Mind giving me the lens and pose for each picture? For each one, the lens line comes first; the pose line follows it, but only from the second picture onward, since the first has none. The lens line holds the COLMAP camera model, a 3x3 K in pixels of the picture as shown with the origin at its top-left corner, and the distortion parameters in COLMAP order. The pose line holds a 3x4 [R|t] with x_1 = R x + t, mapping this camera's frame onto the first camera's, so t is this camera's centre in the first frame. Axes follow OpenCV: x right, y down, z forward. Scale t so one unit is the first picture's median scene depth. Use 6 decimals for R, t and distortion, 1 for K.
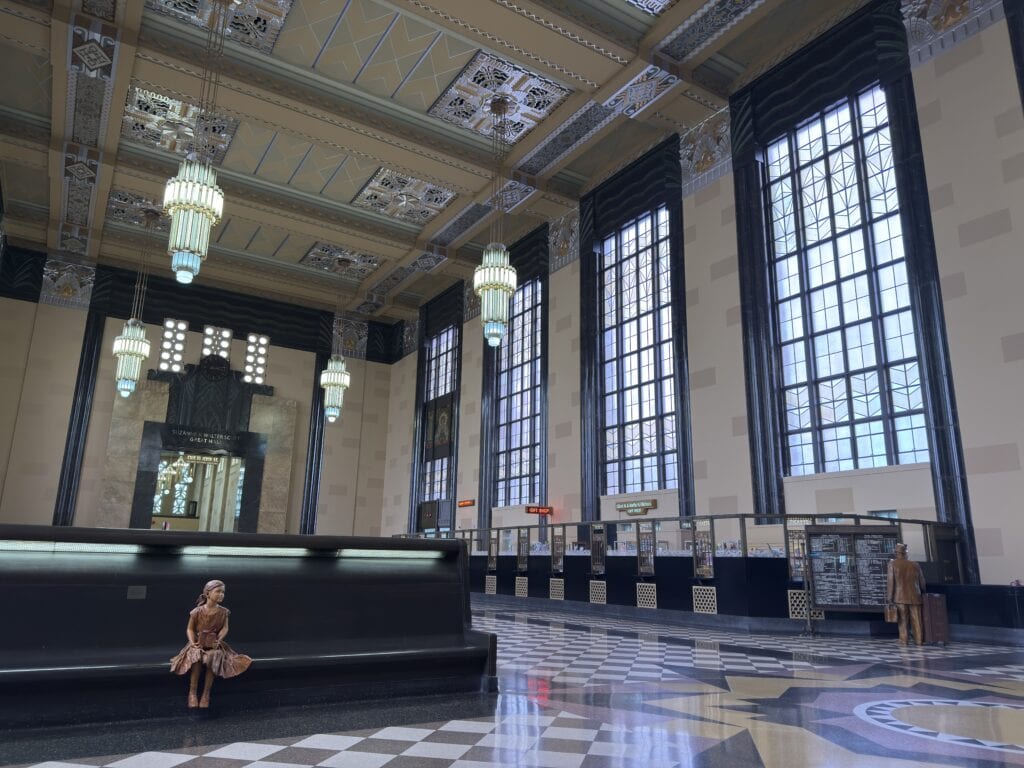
lens RADIAL K [[723.4, 0, 518.1], [0, 723.4, 391.7], [0, 0, 1]] dist [-0.001686, -0.000770]
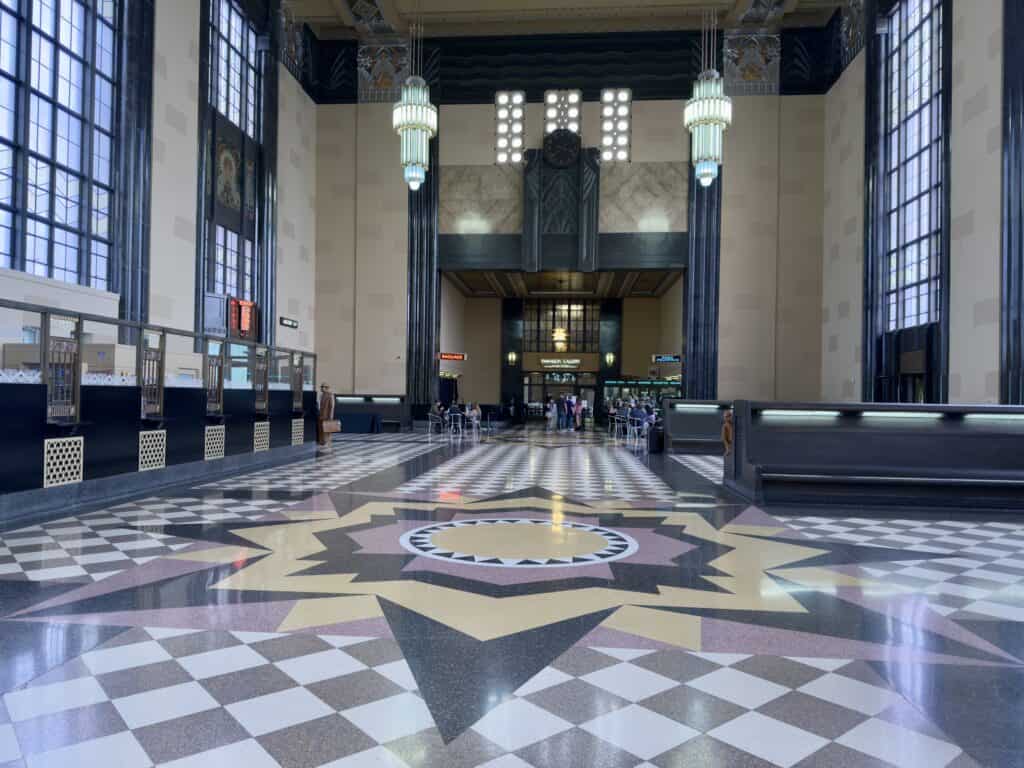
lens RADIAL K [[723.4, 0, 514.4], [0, 723.4, 391.0], [0, 0, 1]] dist [-0.001686, -0.000770]
pose [[0.799131, -0.007713, -0.601108, -0.019315], [0.142869, 0.973706, 0.177440, 0.069177], [0.583934, -0.227677, 0.779221, 0.338509]]
